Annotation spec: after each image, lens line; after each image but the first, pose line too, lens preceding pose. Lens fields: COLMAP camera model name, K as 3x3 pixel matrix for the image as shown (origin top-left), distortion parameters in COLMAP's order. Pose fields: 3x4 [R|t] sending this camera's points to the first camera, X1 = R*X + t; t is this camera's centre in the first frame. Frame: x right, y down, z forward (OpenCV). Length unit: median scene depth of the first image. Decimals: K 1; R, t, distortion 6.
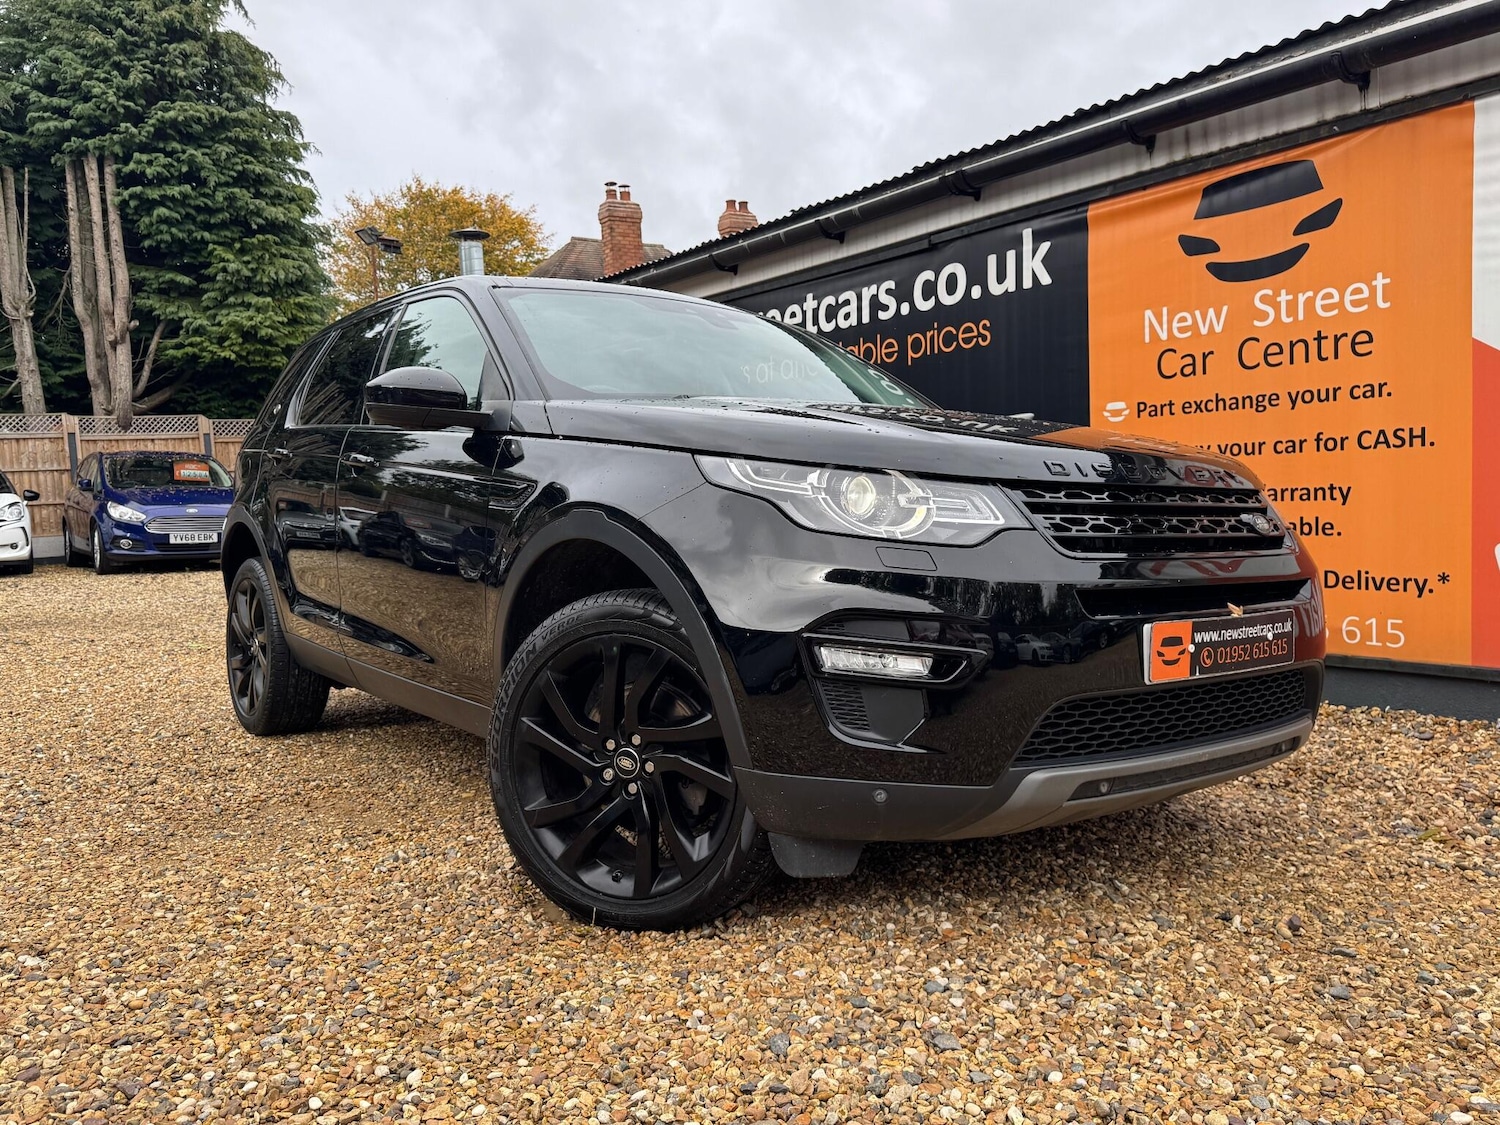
lens RADIAL K [[1109.6, 0, 745.2], [0, 1109.6, 568.8], [0, 0, 1]] dist [0.115156, -0.208161]
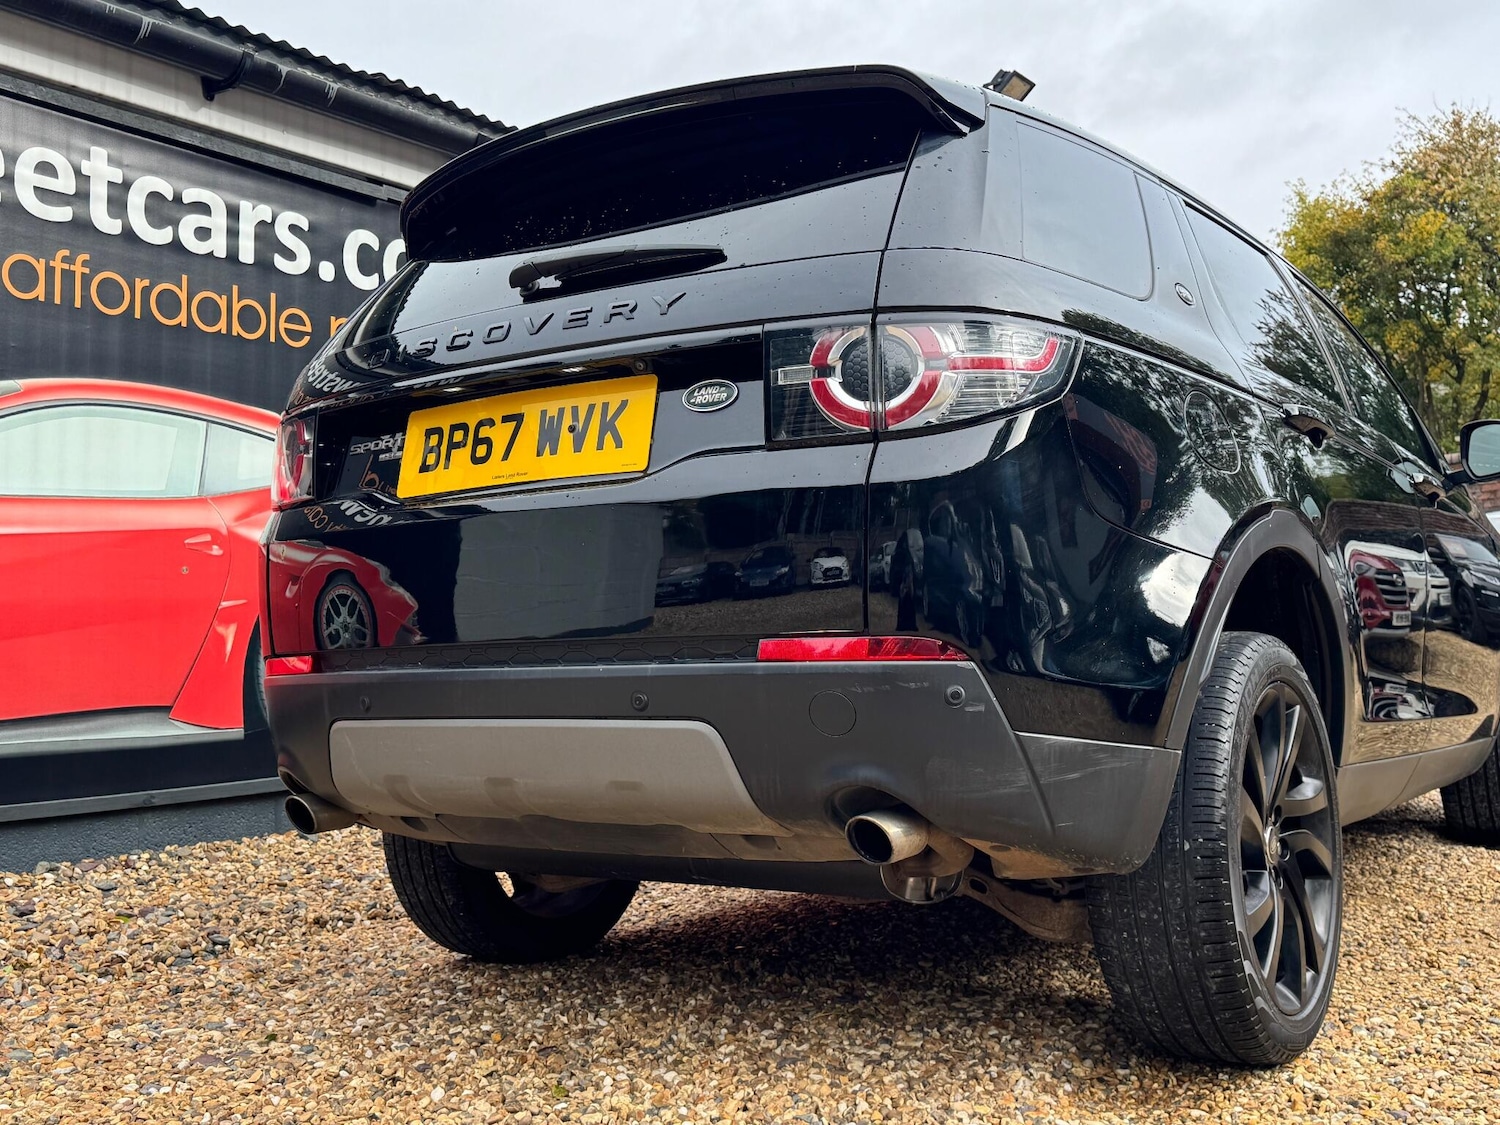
lens RADIAL K [[1529.1, 0, 743.0], [0, 1529.1, 577.9], [0, 0, 1]] dist [0.176127, -0.385259]
pose [[-0.294459, 0.044232, 0.954640, -1.648006], [0.059628, 0.997832, -0.027841, -0.059028], [-0.953802, 0.048725, -0.296459, 2.340540]]
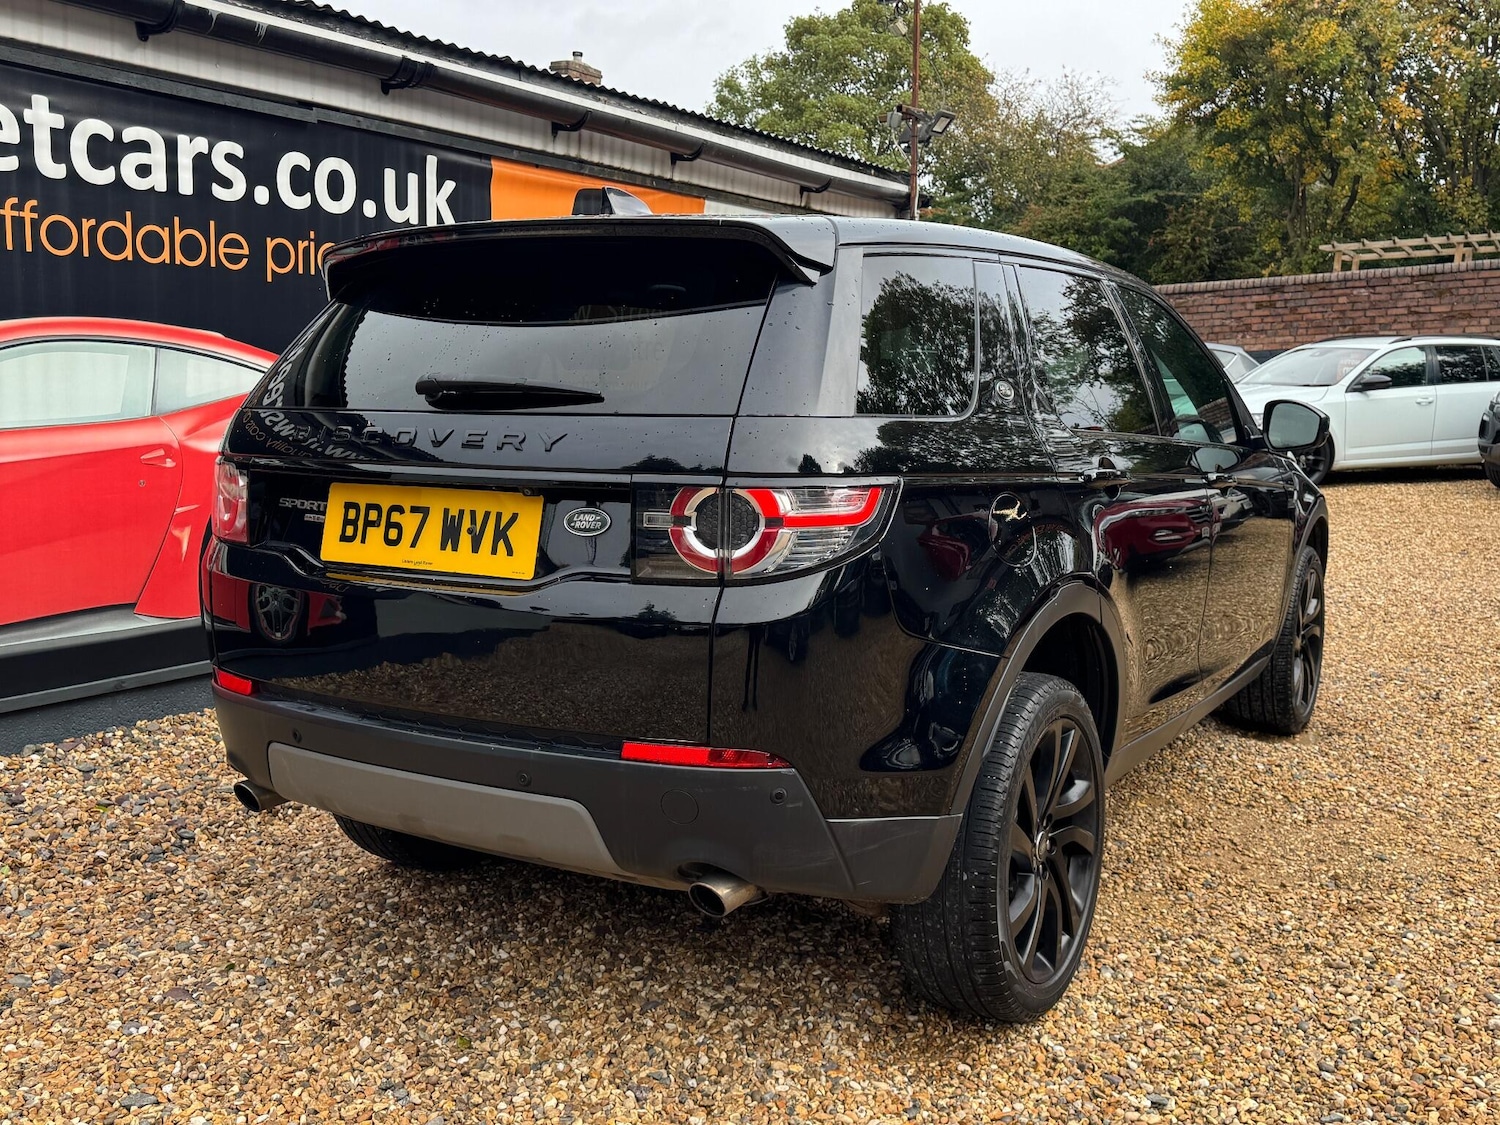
lens RADIAL K [[1402.6, 0, 737.7], [0, 1402.6, 582.0], [0, 0, 1]] dist [0.090660, -0.138896]
pose [[-0.336570, -0.143402, 0.930675, -1.727378], [0.029666, 0.986231, 0.162691, -0.303092], [-0.941191, 0.082367, -0.327682, 2.309525]]
